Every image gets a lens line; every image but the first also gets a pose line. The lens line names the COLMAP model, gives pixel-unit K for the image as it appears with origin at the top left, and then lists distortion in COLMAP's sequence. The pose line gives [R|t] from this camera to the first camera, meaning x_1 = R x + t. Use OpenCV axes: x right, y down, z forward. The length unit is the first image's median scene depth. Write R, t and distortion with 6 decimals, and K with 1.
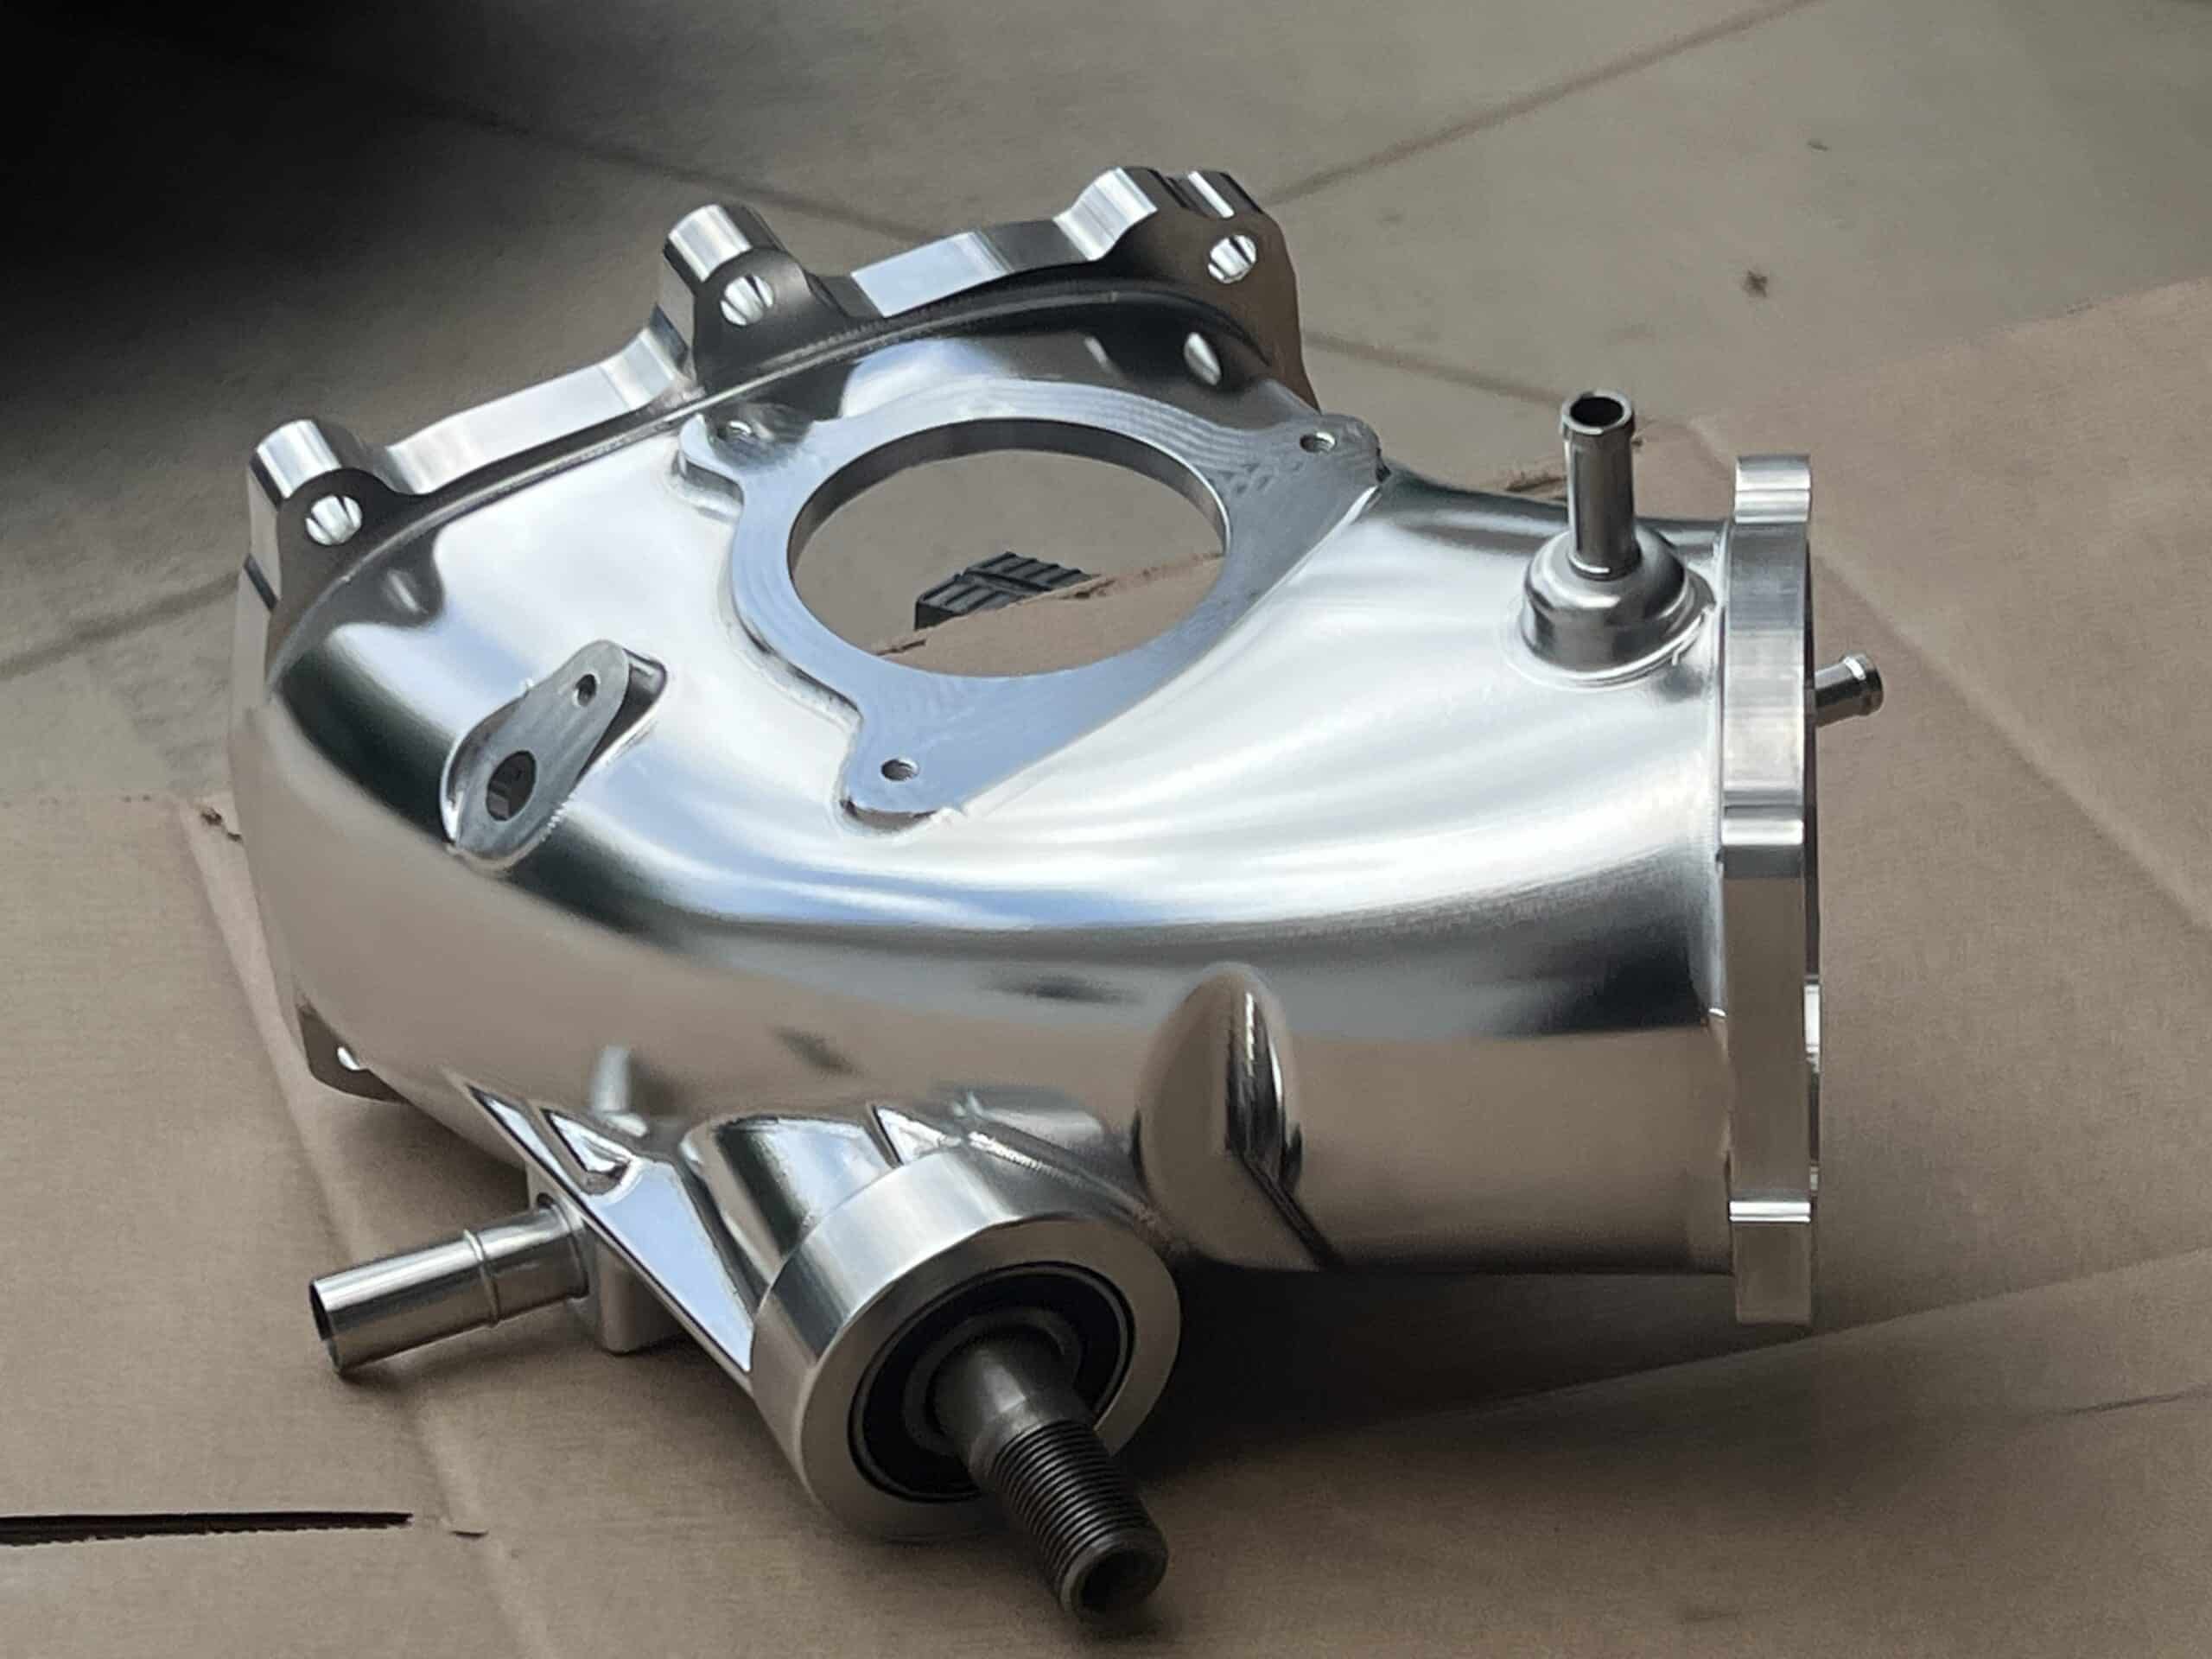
lens RADIAL K [[4999.8, 0, 1100.4], [0, 4999.8, 821.4], [0, 0, 1]] dist [0.207880, 0.000000]
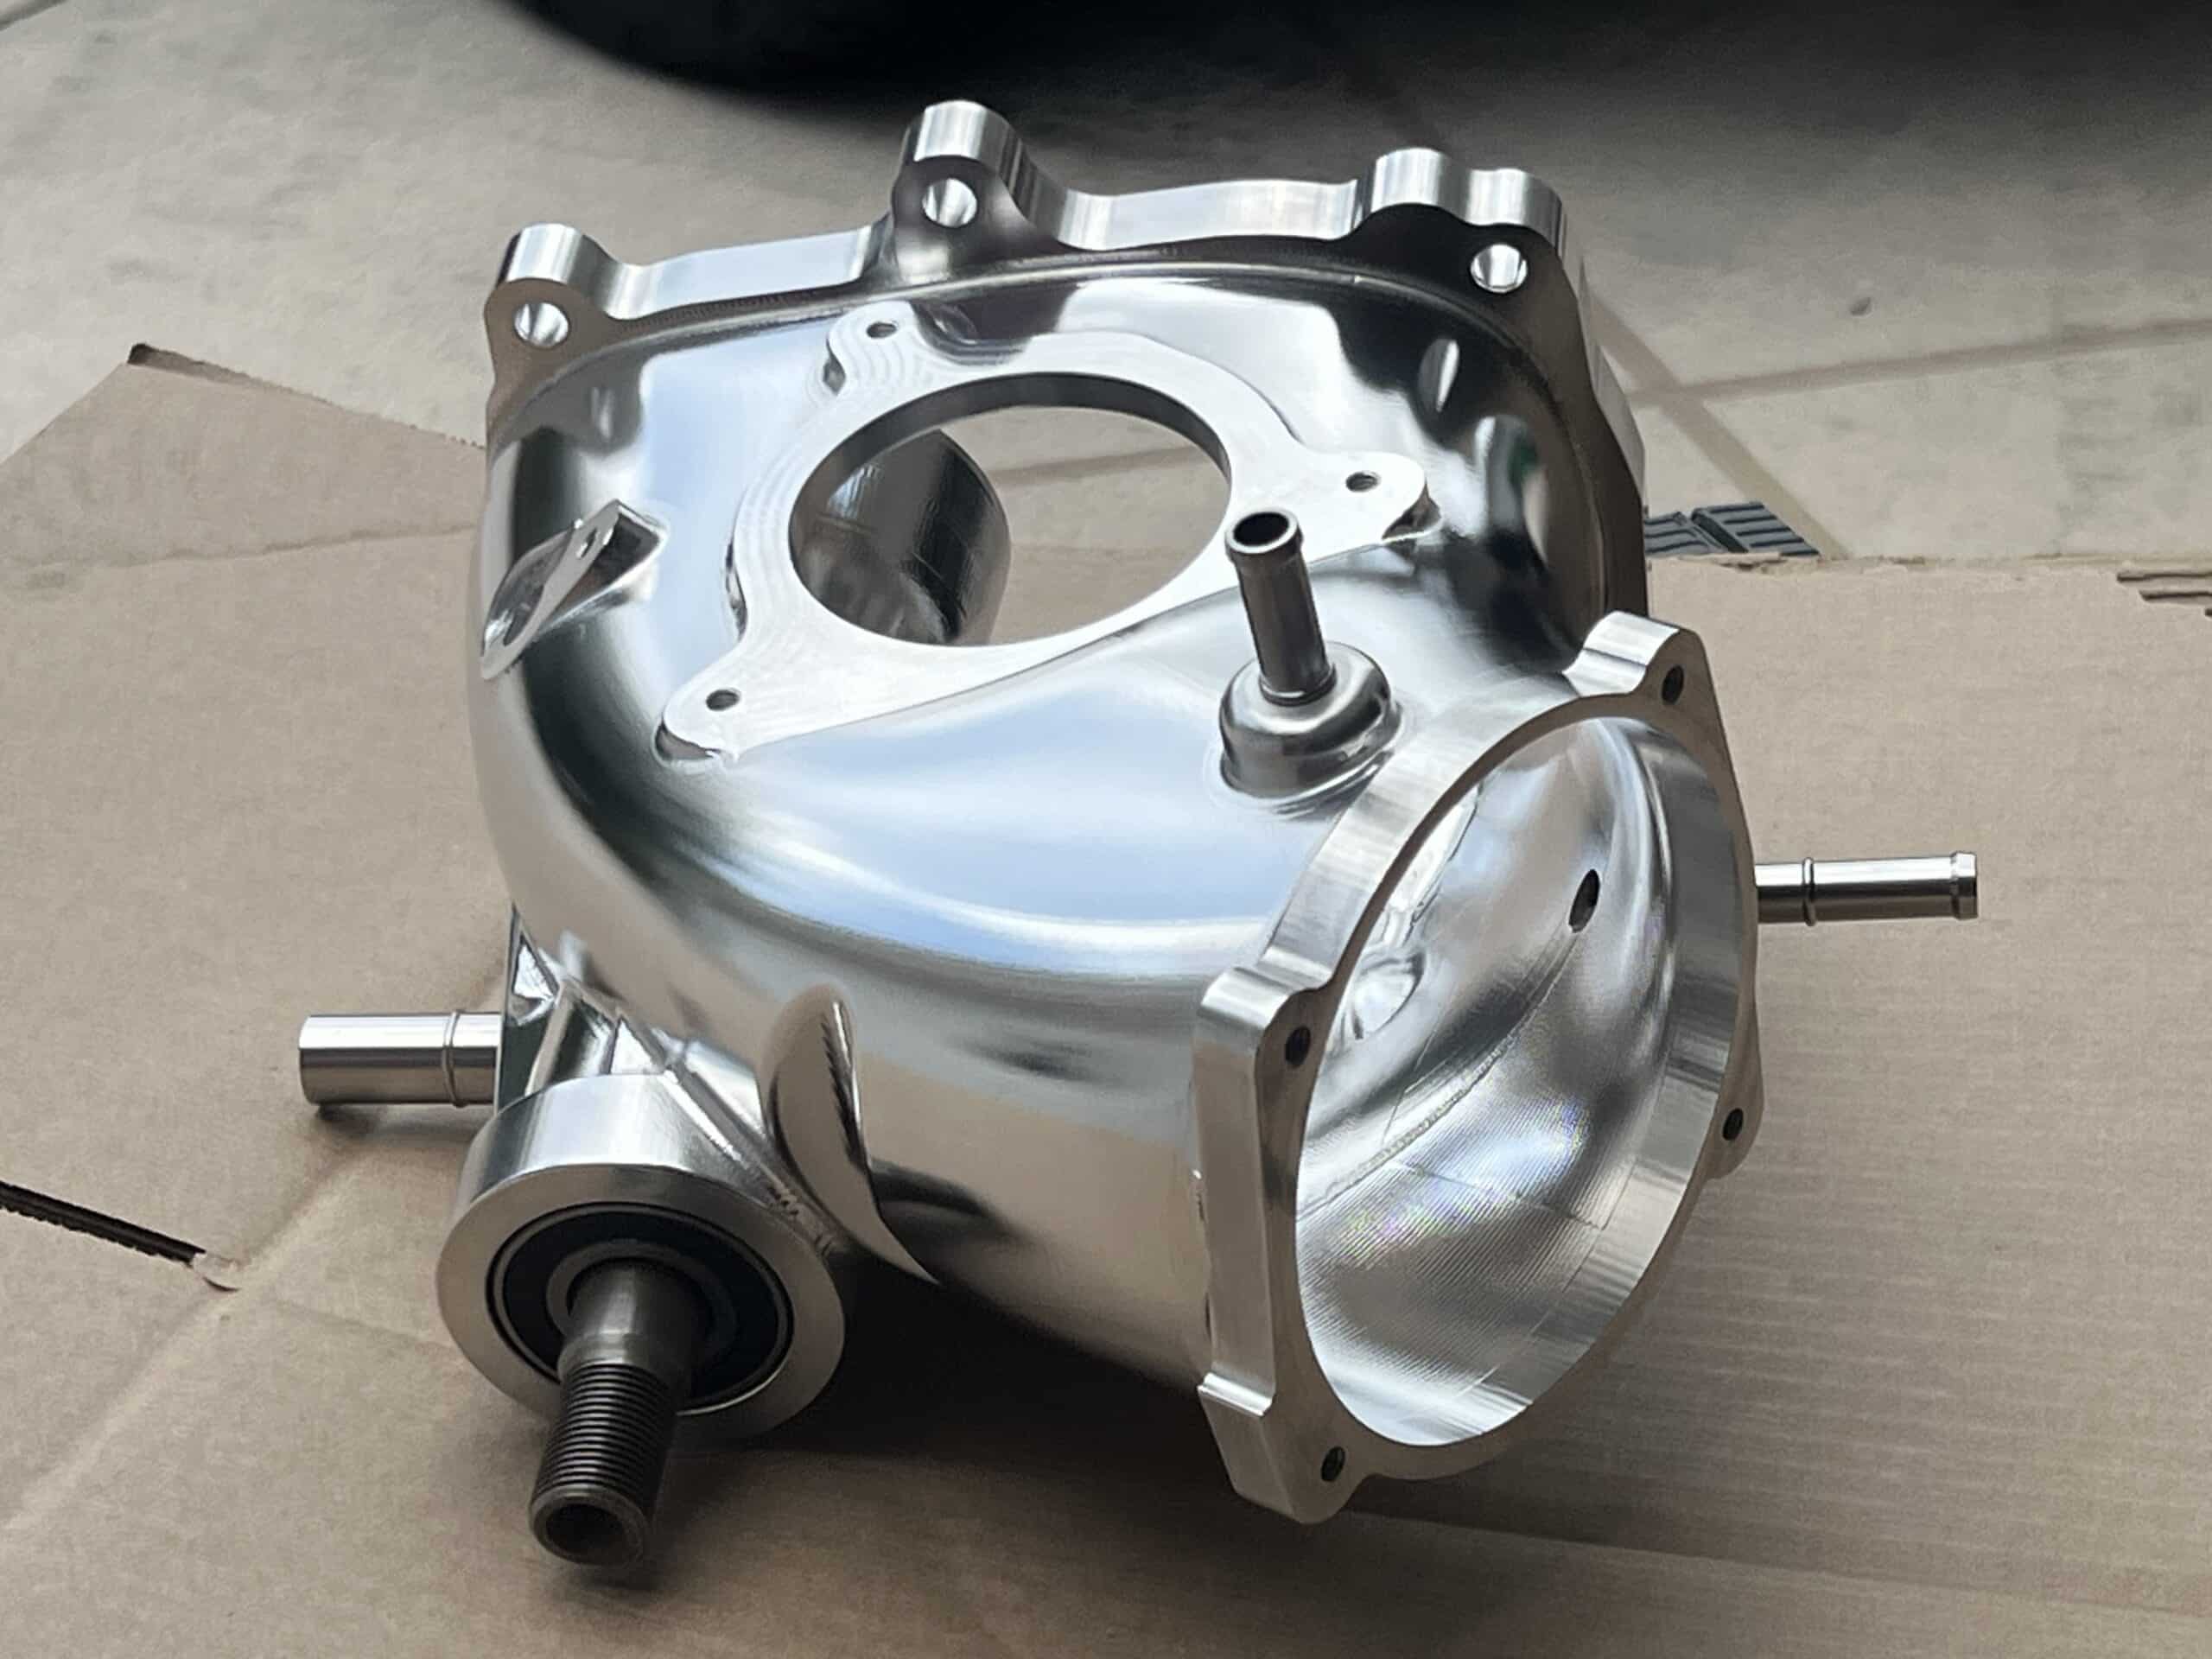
lens RADIAL K [[4999.8, 0, 1103.7], [0, 4999.8, 839.0], [0, 0, 1]] dist [0.207880, 0.000000]
pose [[0.844301, 0.275605, -0.459563, 0.452461], [-0.238326, 0.961242, 0.138618, -0.129216], [0.479955, -0.007510, 0.877261, 0.140743]]
